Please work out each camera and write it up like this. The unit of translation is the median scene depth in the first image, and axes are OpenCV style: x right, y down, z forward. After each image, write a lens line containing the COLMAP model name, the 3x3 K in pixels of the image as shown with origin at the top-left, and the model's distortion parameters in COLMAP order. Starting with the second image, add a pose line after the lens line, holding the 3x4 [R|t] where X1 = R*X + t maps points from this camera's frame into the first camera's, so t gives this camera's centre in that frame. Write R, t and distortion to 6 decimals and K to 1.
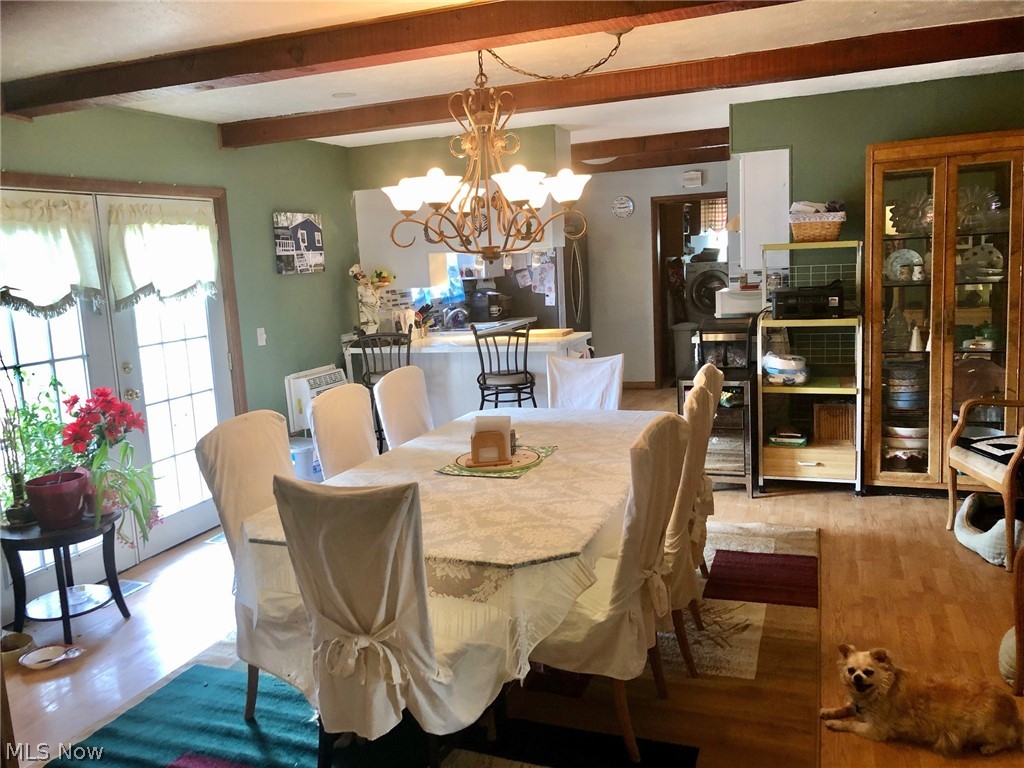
lens RADIAL K [[840.9, 0, 510.4], [0, 840.9, 383.6], [0, 0, 1]] dist [0.002613, -0.023390]
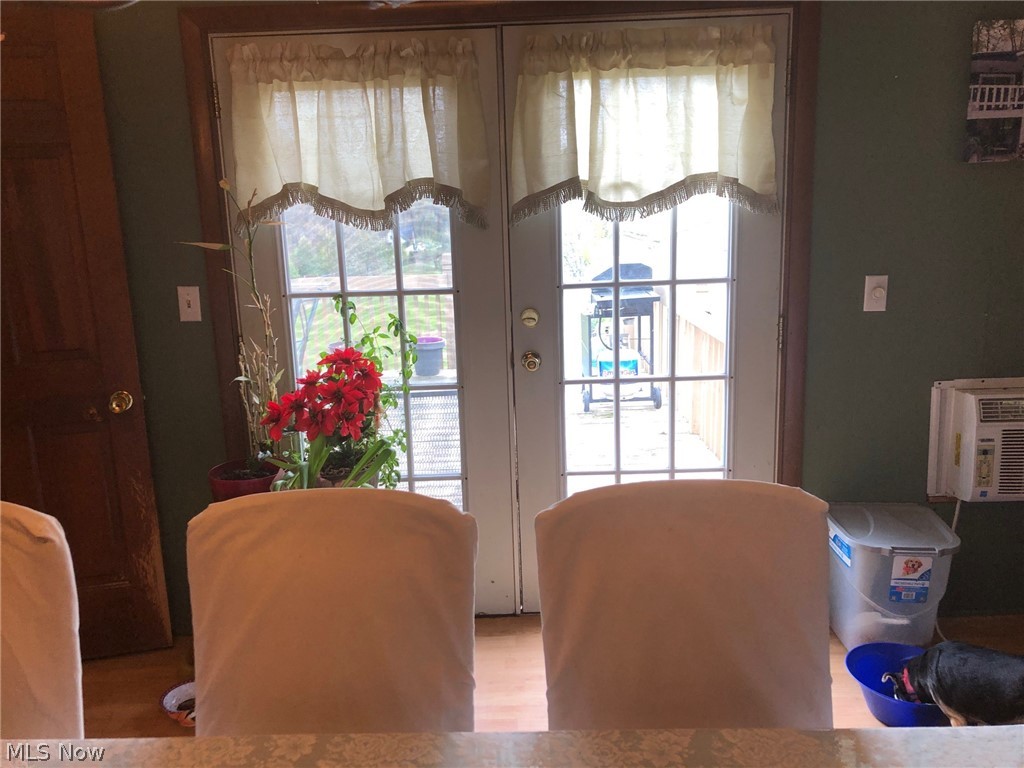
lens RADIAL K [[840.9, 0, 512.2], [0, 840.9, 380.7], [0, 0, 1]] dist [0.002613, -0.023390]
pose [[0.315489, 0.247423, -0.916105, 0.098201], [-0.123670, 0.967896, 0.218821, -0.086995], [0.940836, 0.044259, 0.335960, 0.636160]]
